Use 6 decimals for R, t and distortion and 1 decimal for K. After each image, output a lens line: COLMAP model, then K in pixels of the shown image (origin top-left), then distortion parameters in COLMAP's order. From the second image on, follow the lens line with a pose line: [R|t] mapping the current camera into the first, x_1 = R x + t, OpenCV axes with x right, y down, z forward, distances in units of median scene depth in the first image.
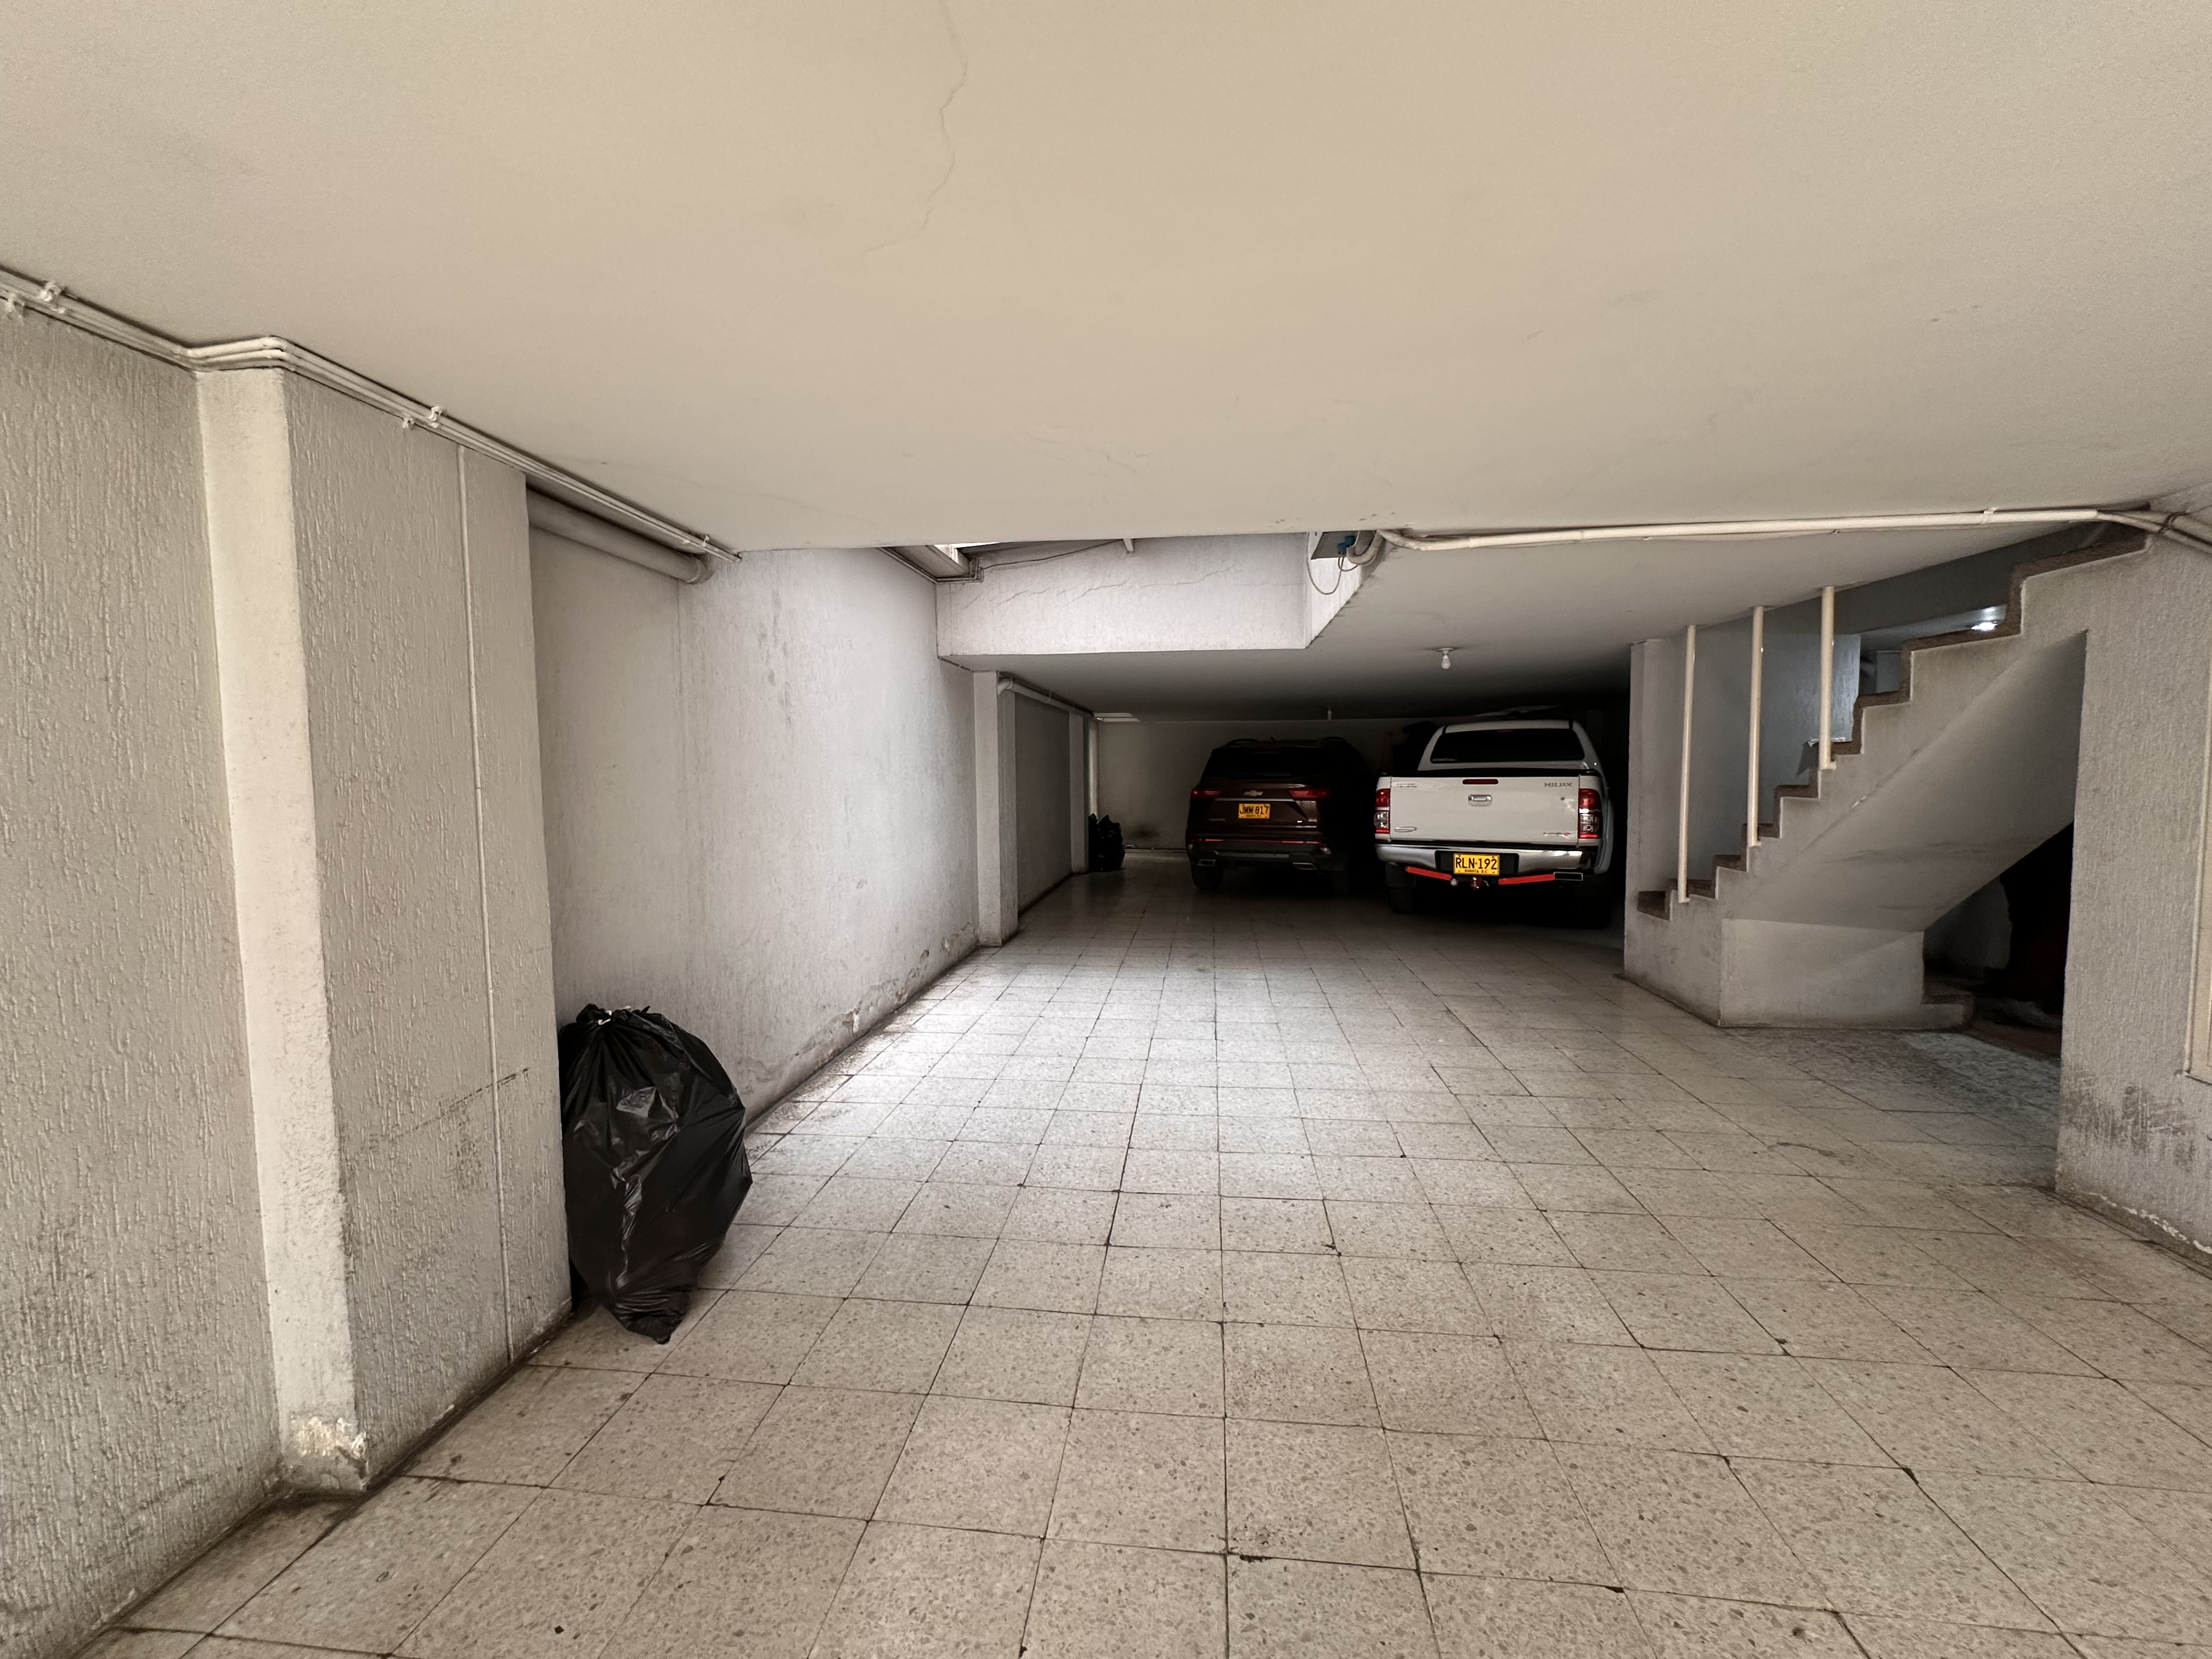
lens RADIAL K [[882.5, 0, 1105.1], [0, 882.5, 828.4], [0, 0, 1]] dist [-0.003214, 0.000740]
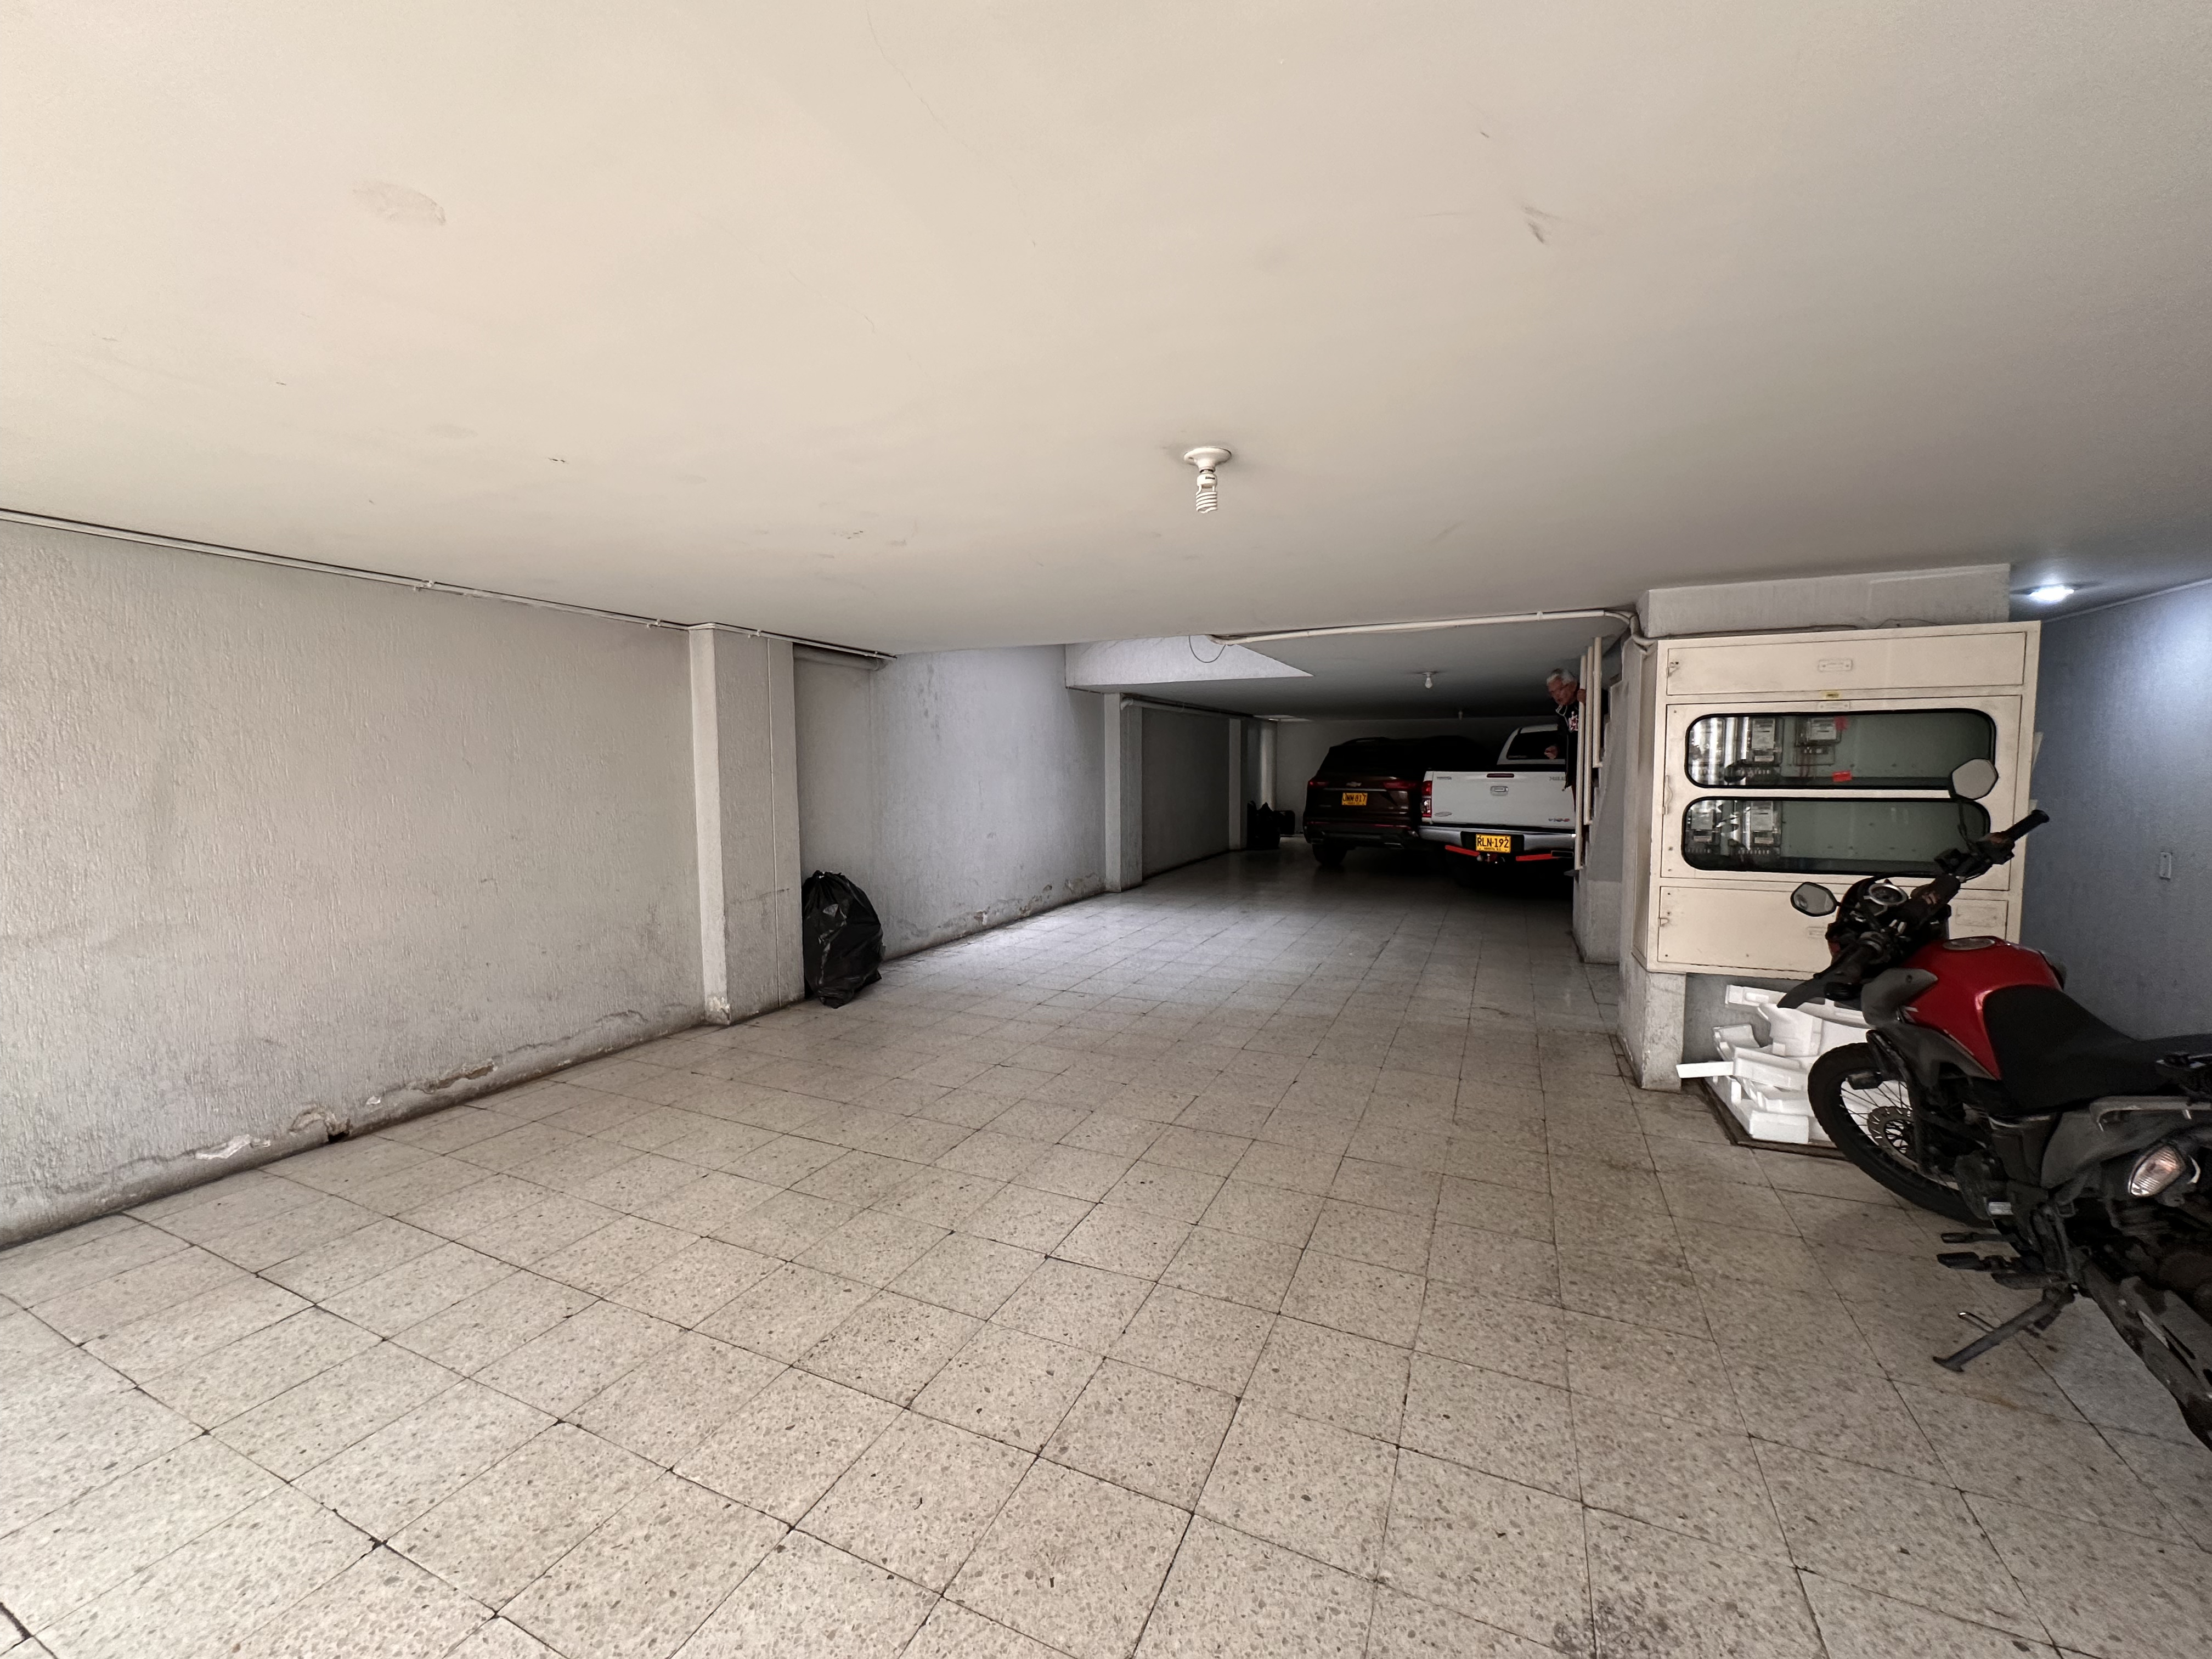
lens RADIAL K [[882.5, 0, 1104.7], [0, 882.5, 826.9], [0, 0, 1]] dist [-0.003214, 0.000740]
pose [[0.950958, 0.025284, -0.308285, 0.673739], [-0.023283, 0.999677, 0.010169, 0.042703], [0.308443, -0.002493, 0.951240, -0.764973]]
